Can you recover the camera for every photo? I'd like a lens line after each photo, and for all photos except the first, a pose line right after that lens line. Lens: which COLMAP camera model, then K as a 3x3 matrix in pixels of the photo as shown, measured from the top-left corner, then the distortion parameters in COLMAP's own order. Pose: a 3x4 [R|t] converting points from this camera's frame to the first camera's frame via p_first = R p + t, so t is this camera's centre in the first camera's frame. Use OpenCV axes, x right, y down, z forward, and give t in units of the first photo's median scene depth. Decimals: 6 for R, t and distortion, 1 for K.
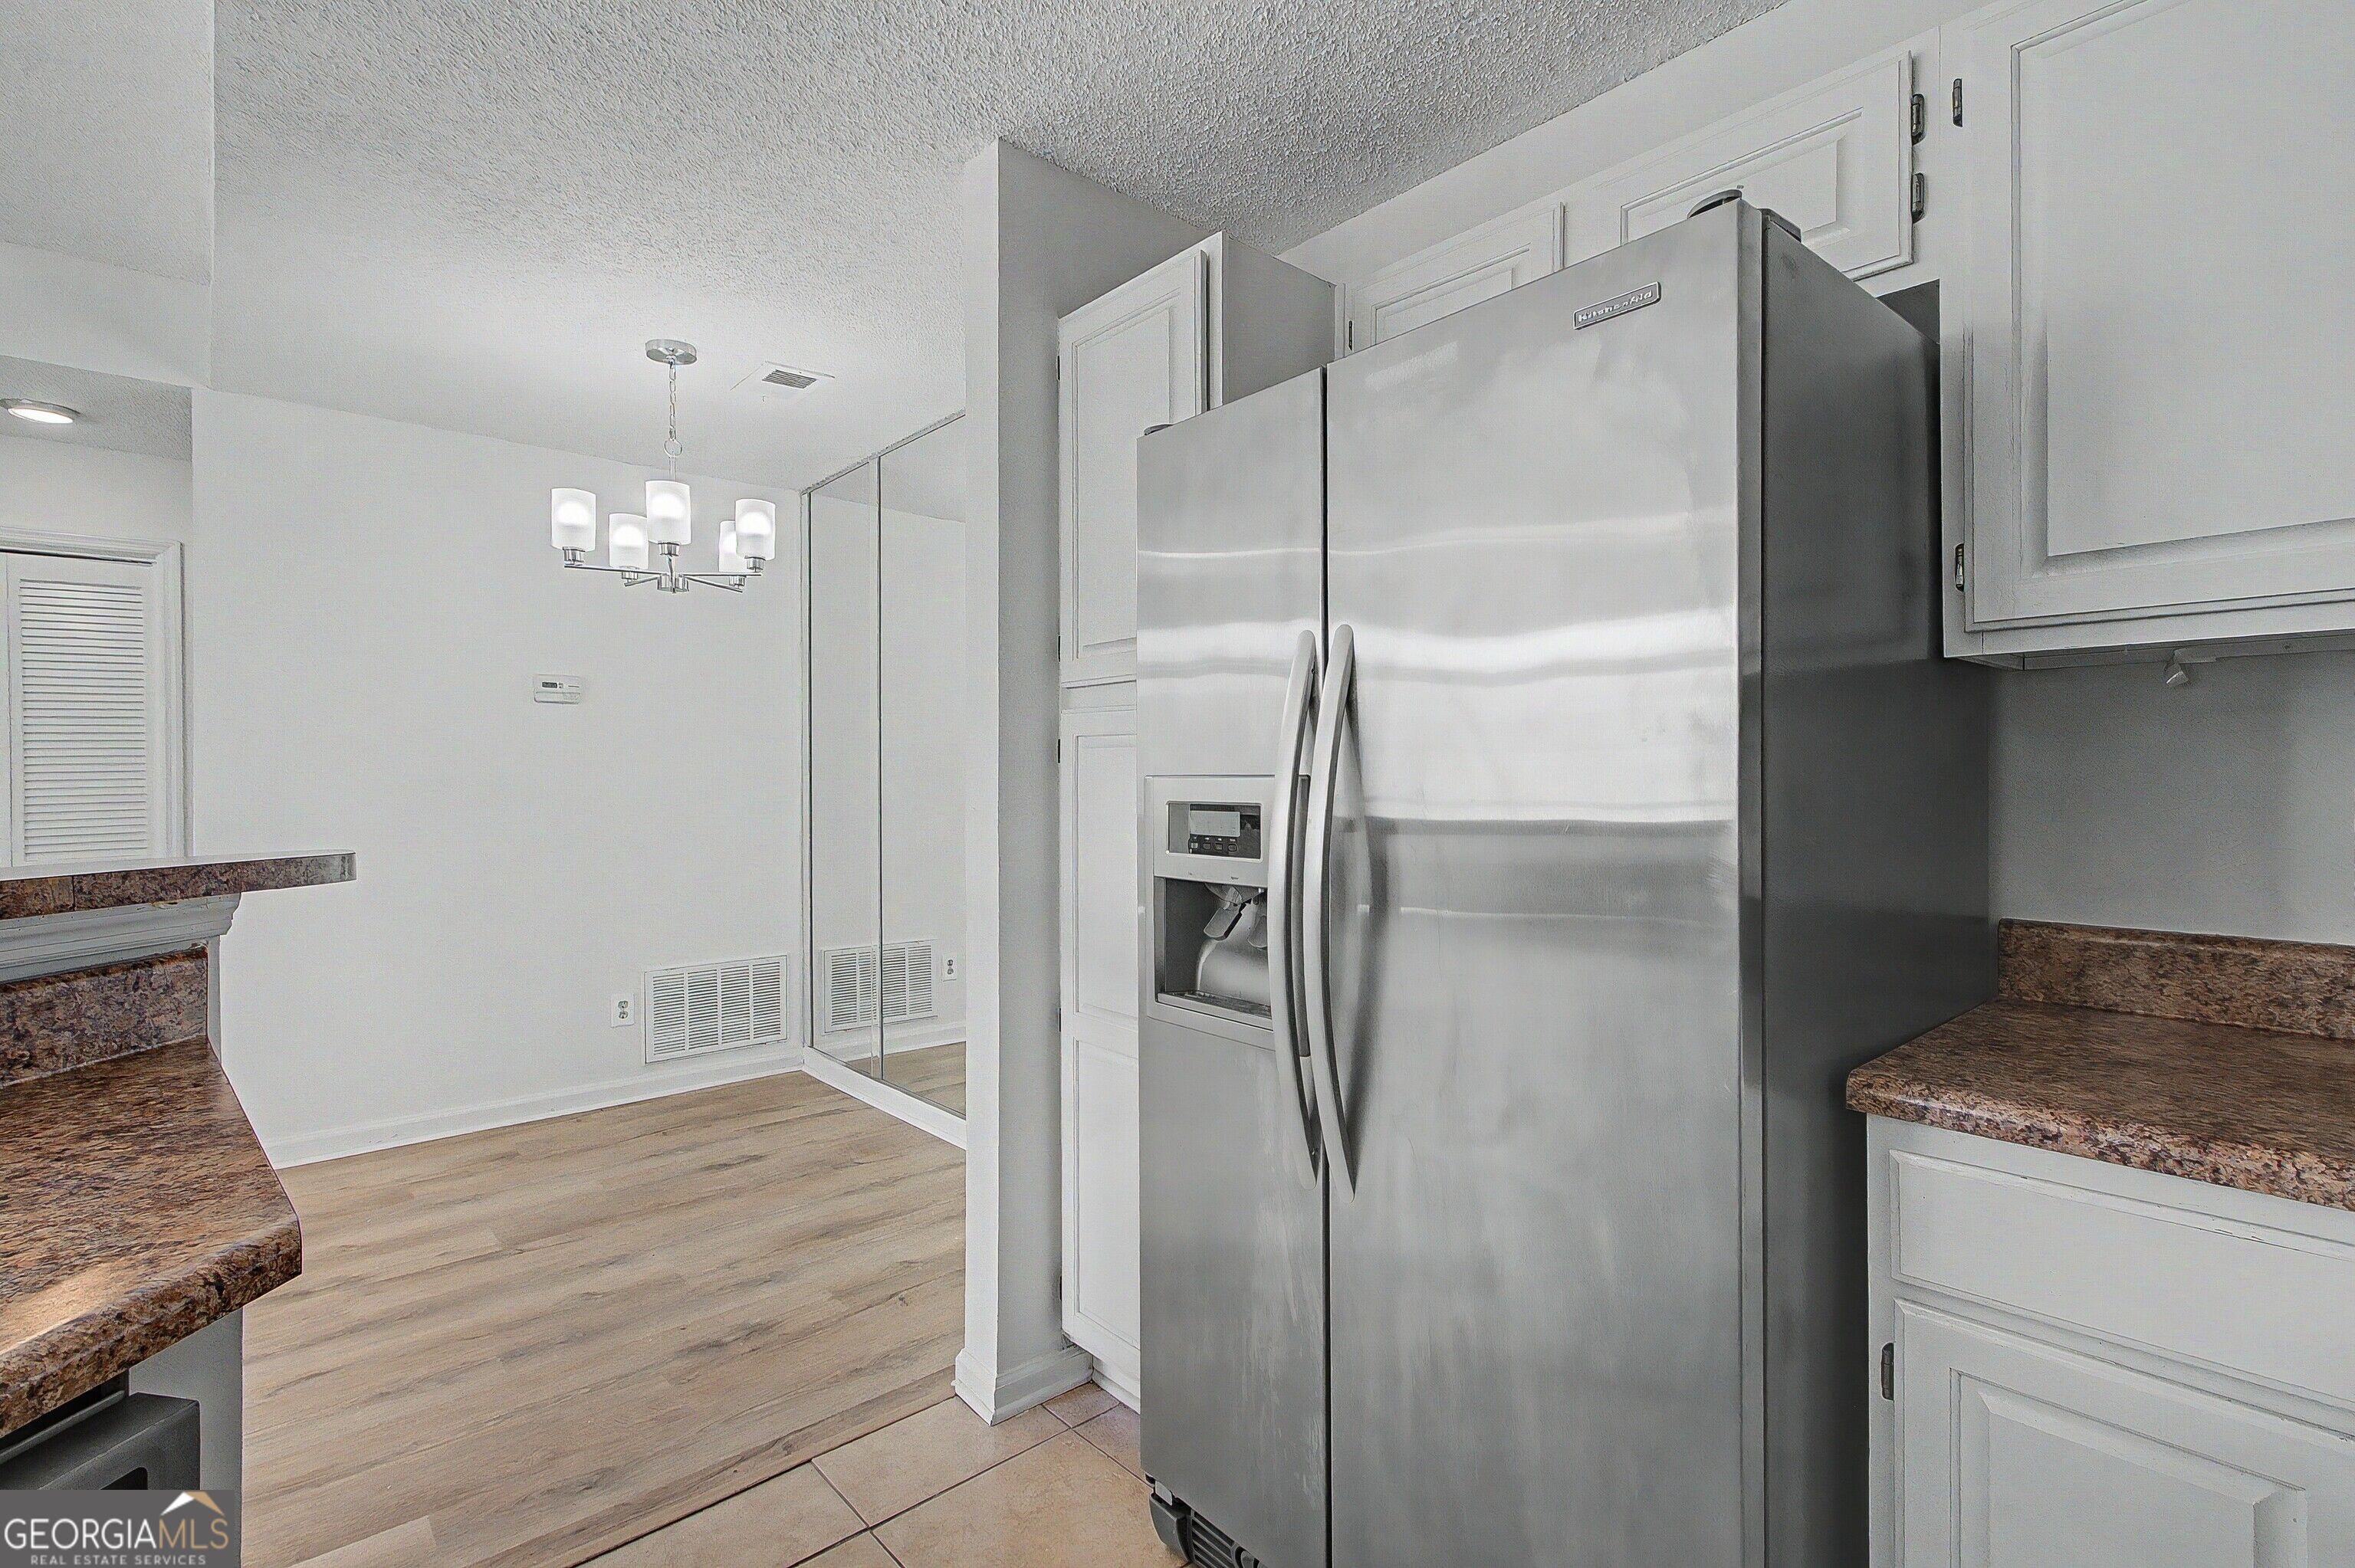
lens RADIAL K [[1079.0, 0, 1167.1], [0, 1079.0, 784.4], [0, 0, 1]] dist [0.000106, 0.001051]
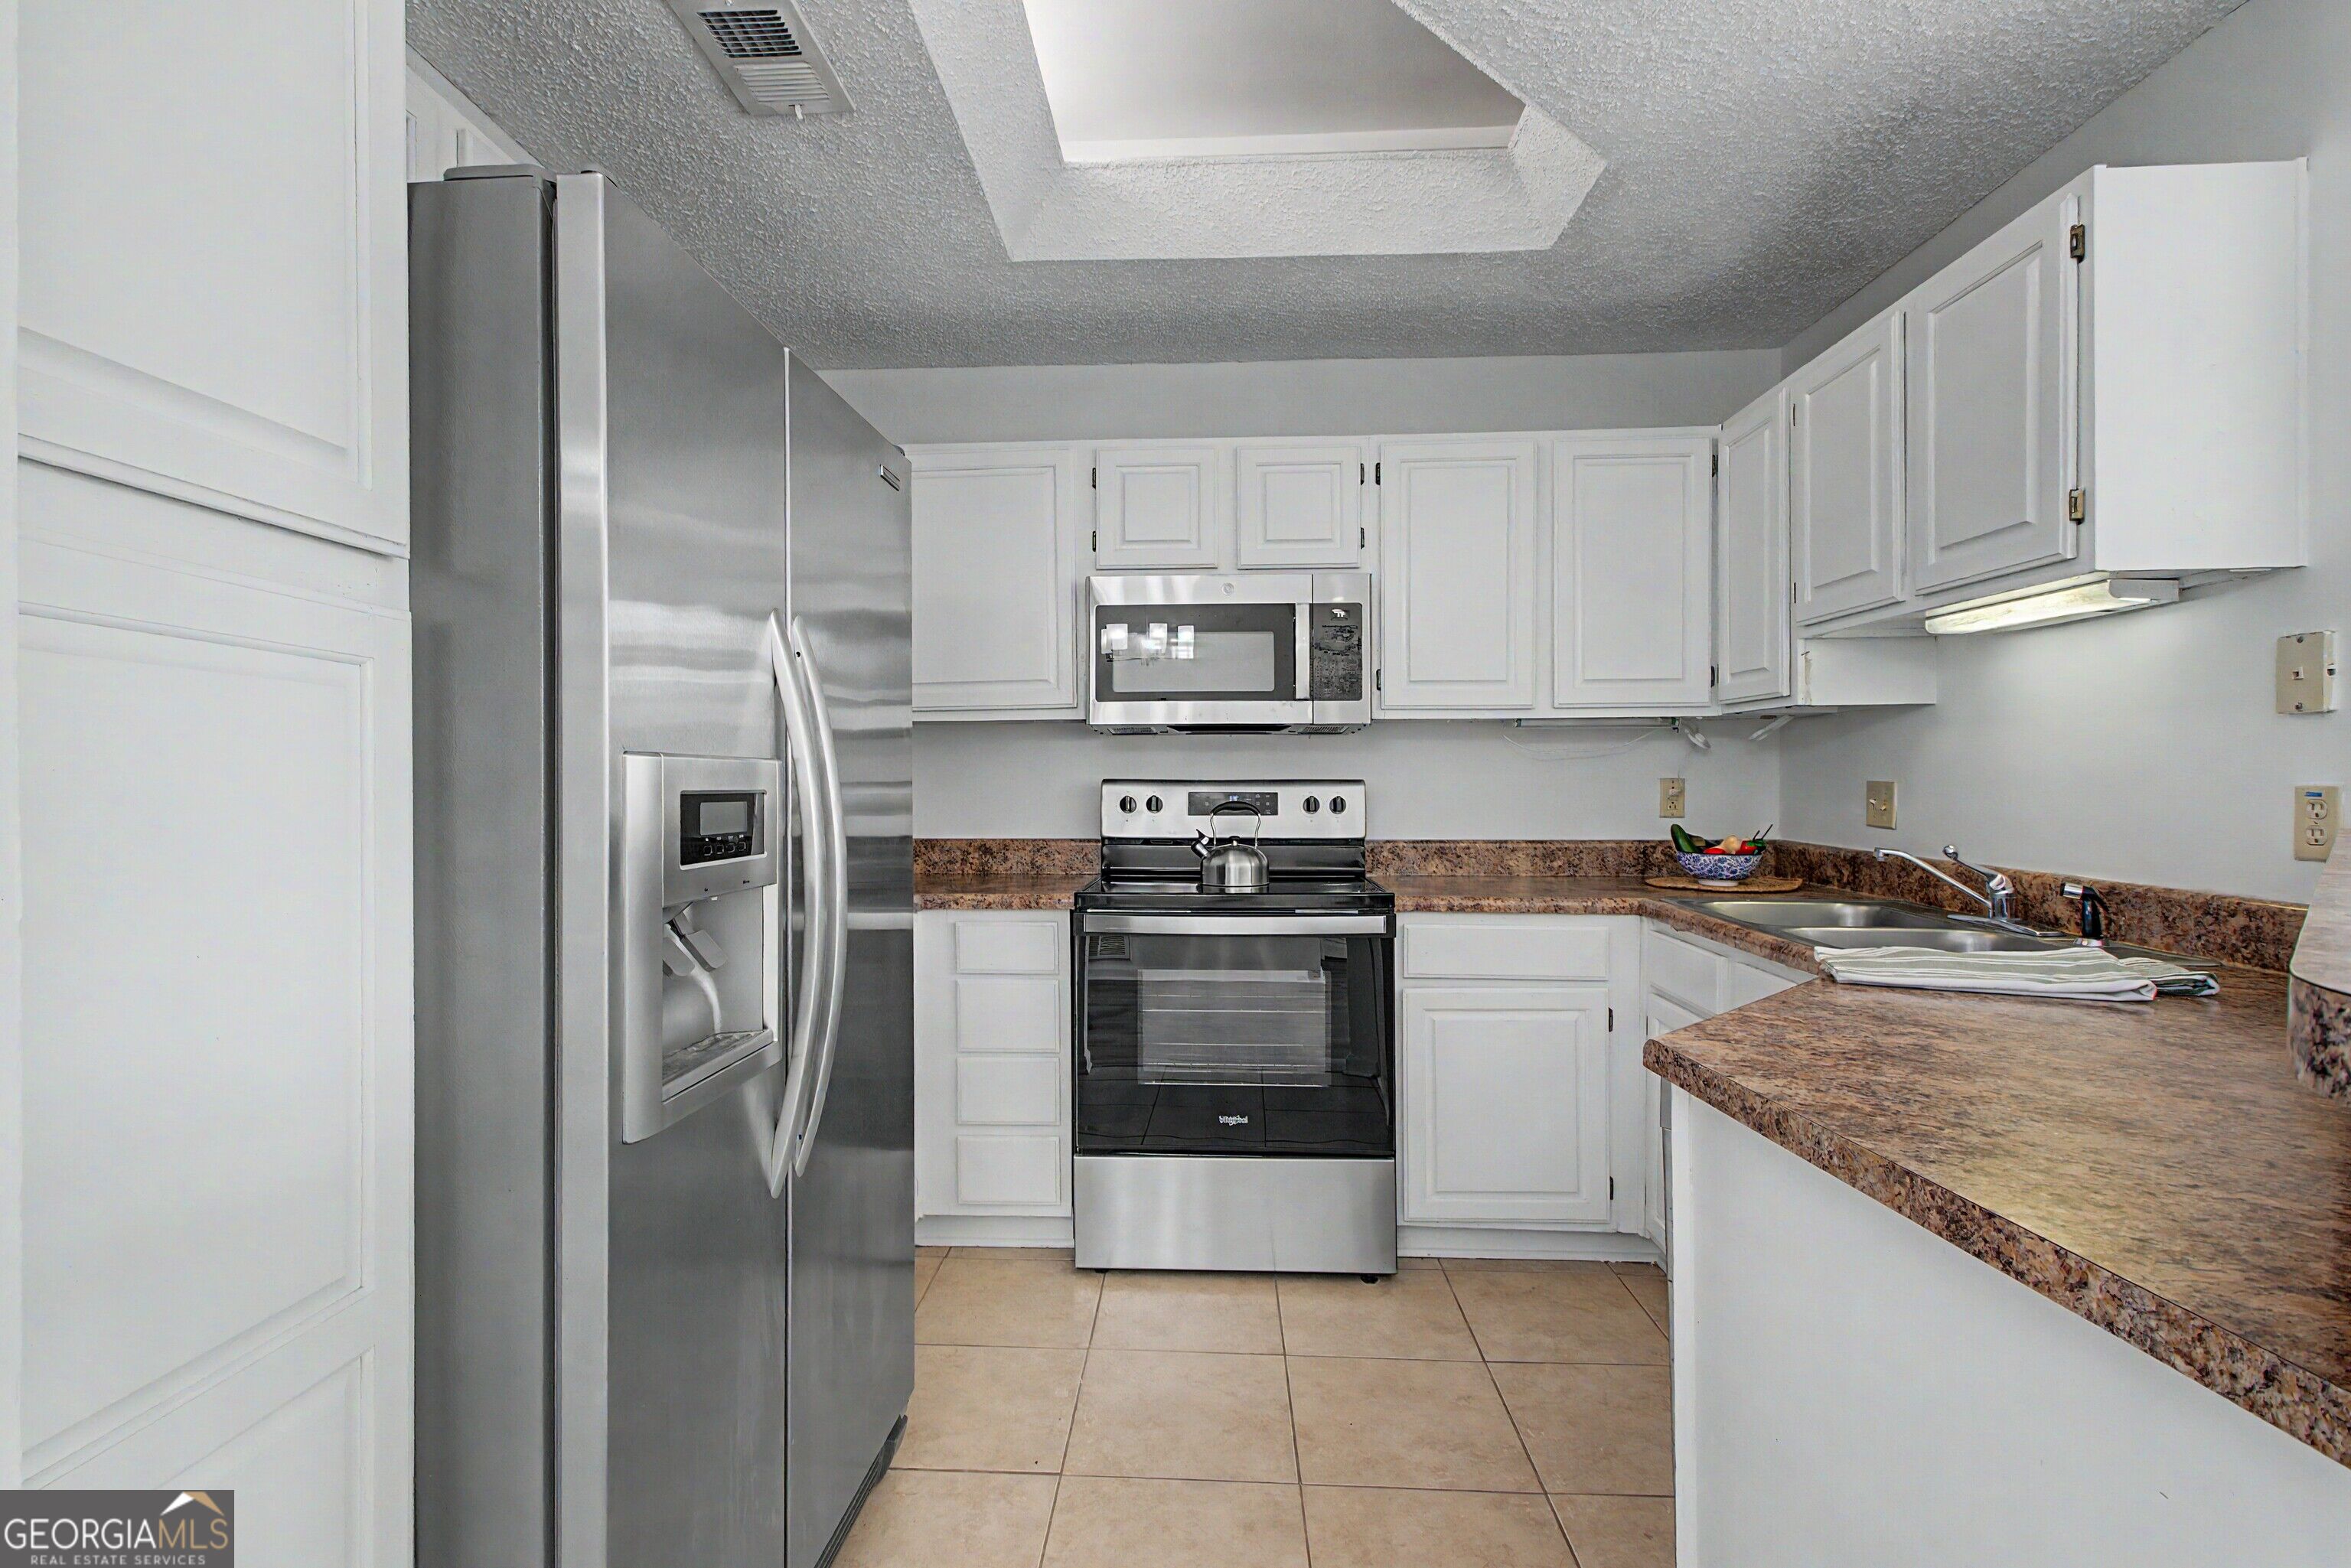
lens RADIAL K [[1089.1, 0, 1163.2], [0, 1089.1, 793.0], [0, 0, 1]] dist [0.000146, 0.000411]
pose [[-0.718012, -0.001950, 0.696029, -0.330455], [0.007958, 0.999908, 0.011011, 0.005931], [-0.695986, 0.013445, -0.717930, 0.604848]]
